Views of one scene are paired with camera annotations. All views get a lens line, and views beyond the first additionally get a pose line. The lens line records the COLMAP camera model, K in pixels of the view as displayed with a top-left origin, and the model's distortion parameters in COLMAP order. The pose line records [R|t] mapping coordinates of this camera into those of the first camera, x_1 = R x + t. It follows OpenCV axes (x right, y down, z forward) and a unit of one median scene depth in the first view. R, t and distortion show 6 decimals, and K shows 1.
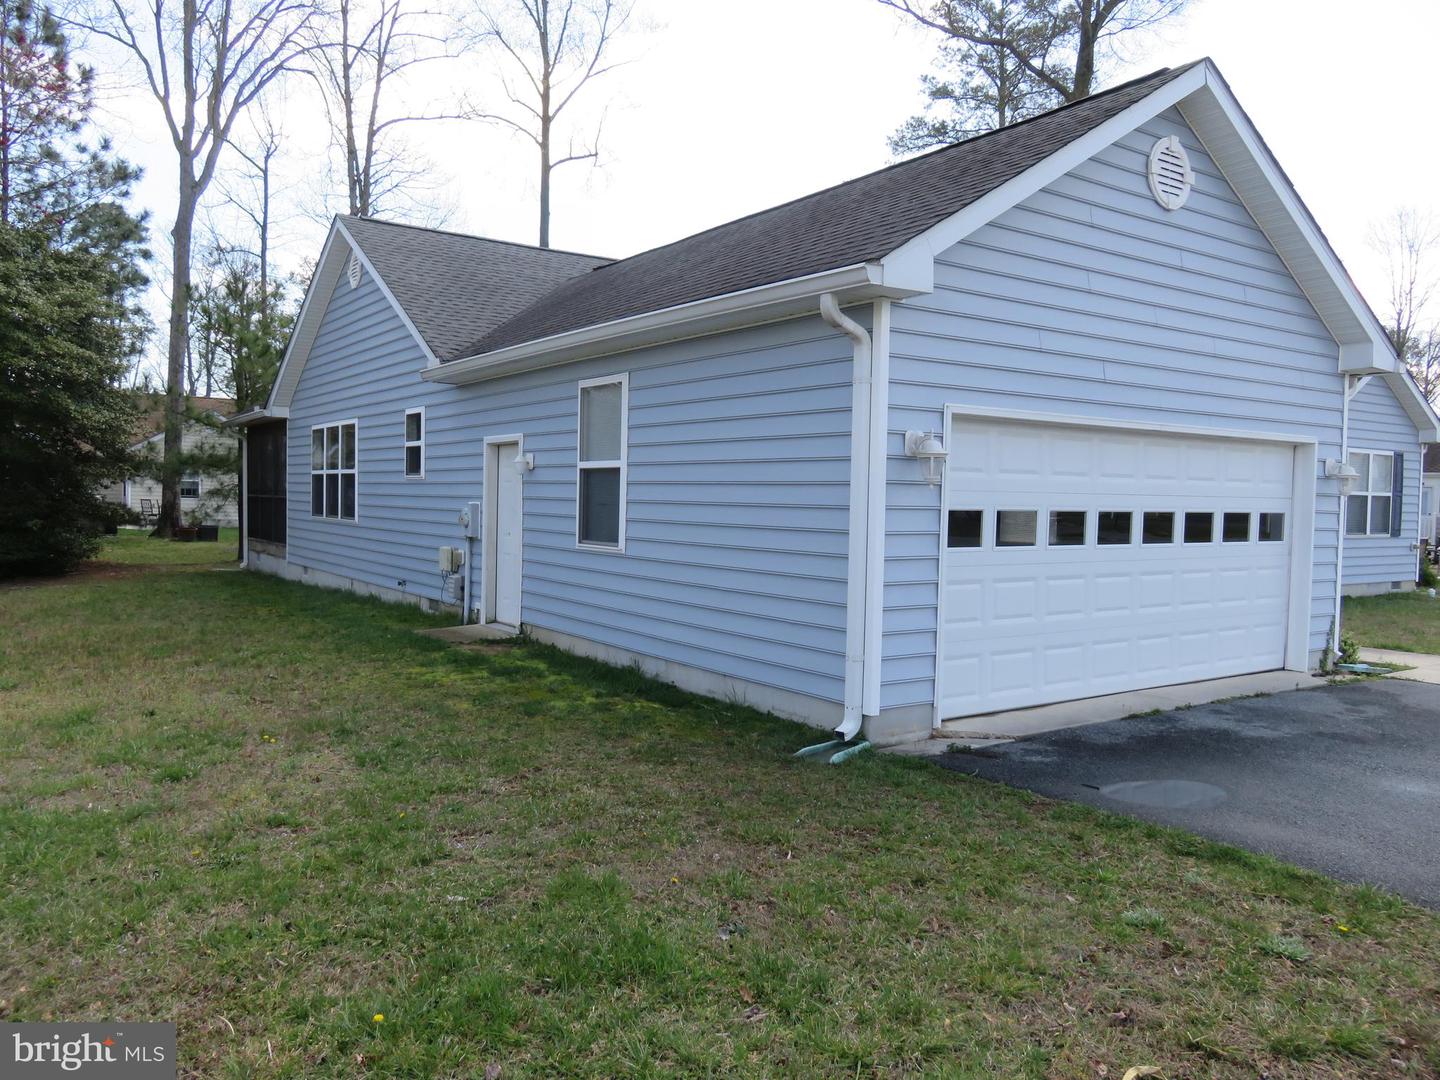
lens RADIAL K [[1071.2, 0, 717.5], [0, 1071.2, 541.5], [0, 0, 1]] dist [-0.007653, -0.001577]
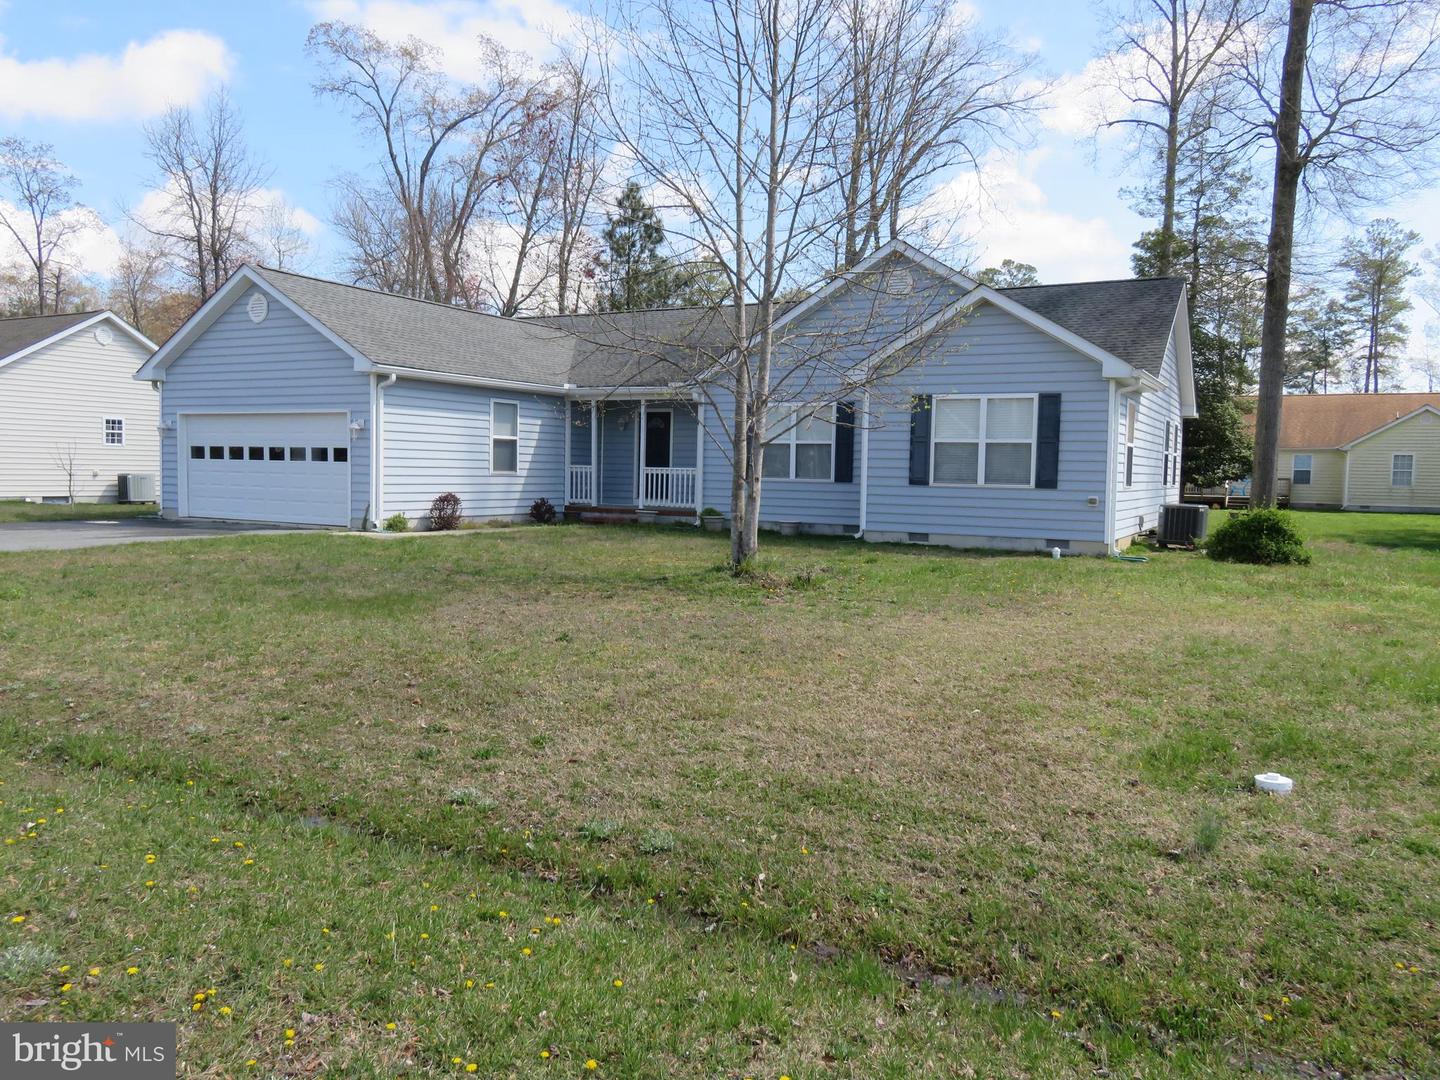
lens RADIAL K [[1071.2, 0, 717.5], [0, 1071.2, 541.5], [0, 0, 1]] dist [-0.007653, -0.001577]
pose [[0.454420, 0.052636, -0.889231, 2.551600], [-0.050564, 0.998167, 0.033245, 0.044847], [0.889351, 0.029856, 0.456249, 0.691209]]
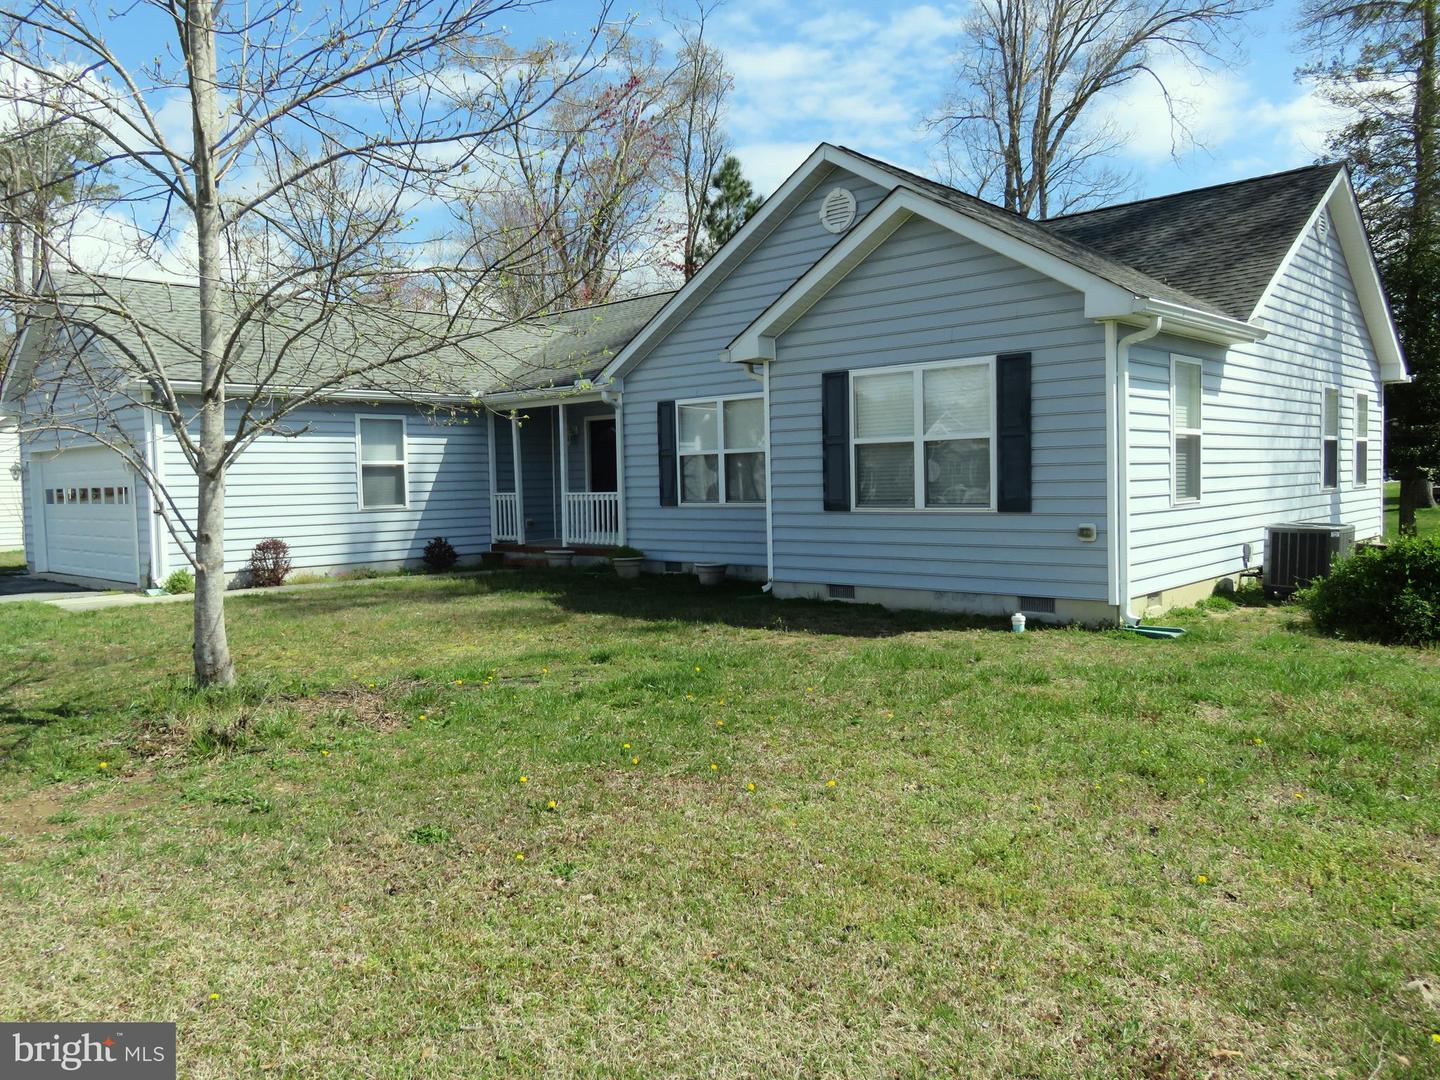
lens RADIAL K [[1072.0, 0, 714.5], [0, 1072.0, 535.6], [0, 0, 1]] dist [-0.005263, 0.000599]
pose [[0.219387, 0.031499, -0.975129, 2.201308], [-0.014921, 0.999470, 0.028928, -0.013324], [0.975524, 0.008204, 0.219741, 1.442352]]
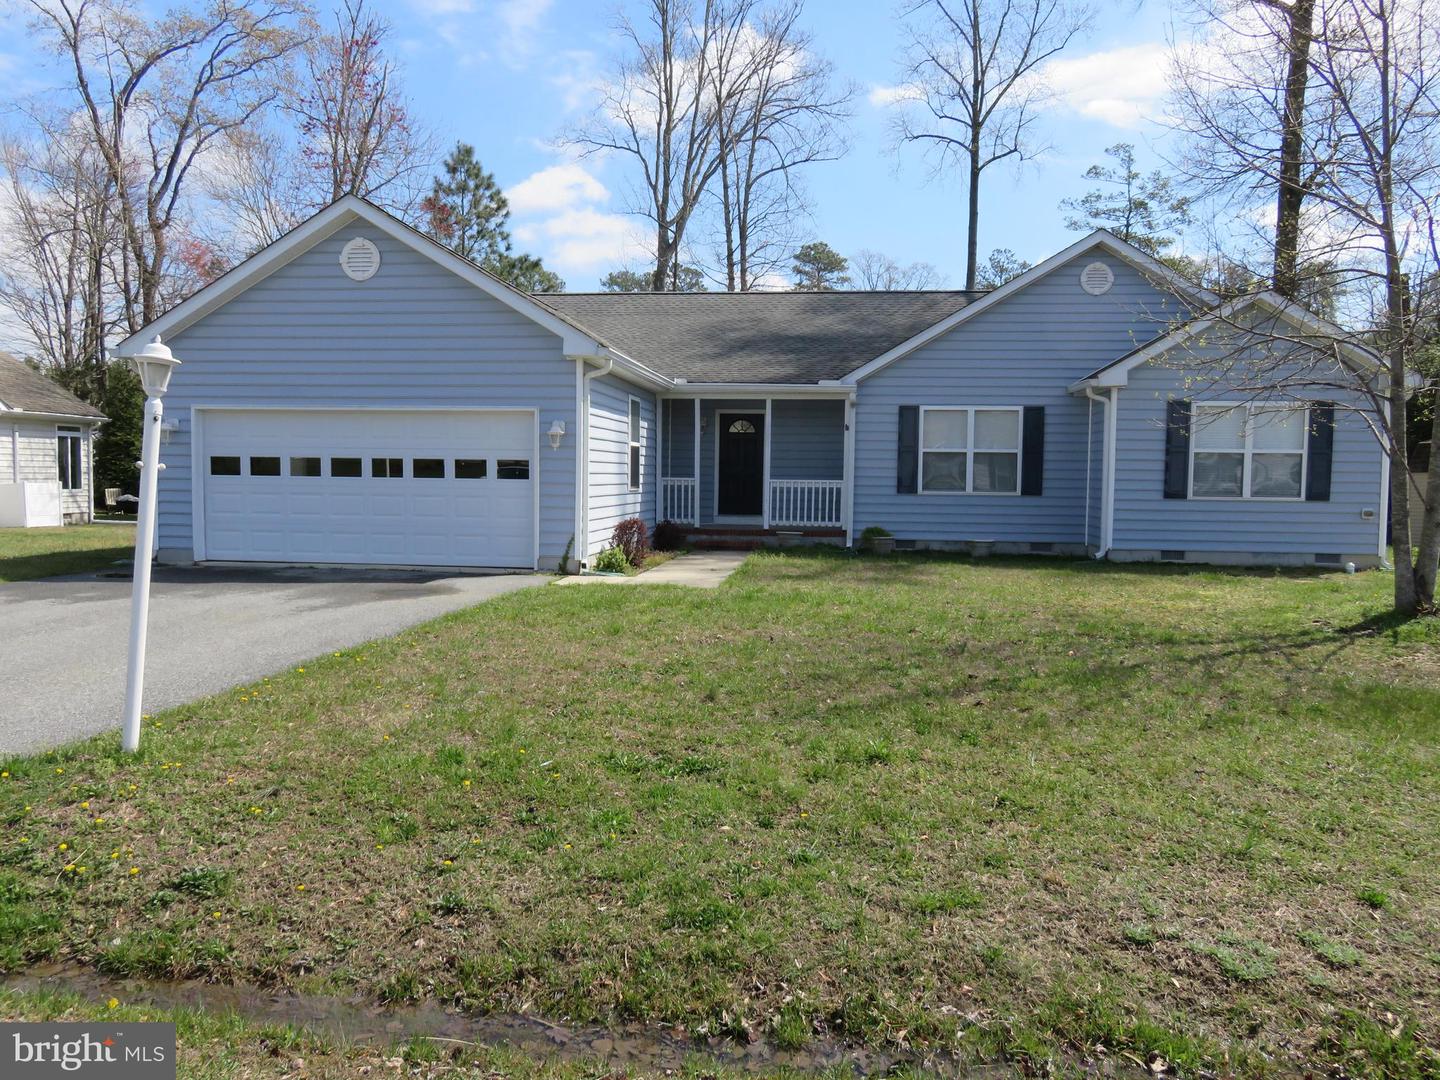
lens RADIAL K [[1075.6, 0, 715.4], [0, 1075.6, 542.0], [0, 0, 1]] dist [-0.003732, 0.000059]
pose [[0.751015, 0.033000, -0.659460, 1.643598], [-0.027885, 0.999444, 0.018257, 0.049720], [0.659696, 0.004678, 0.751518, 0.076320]]
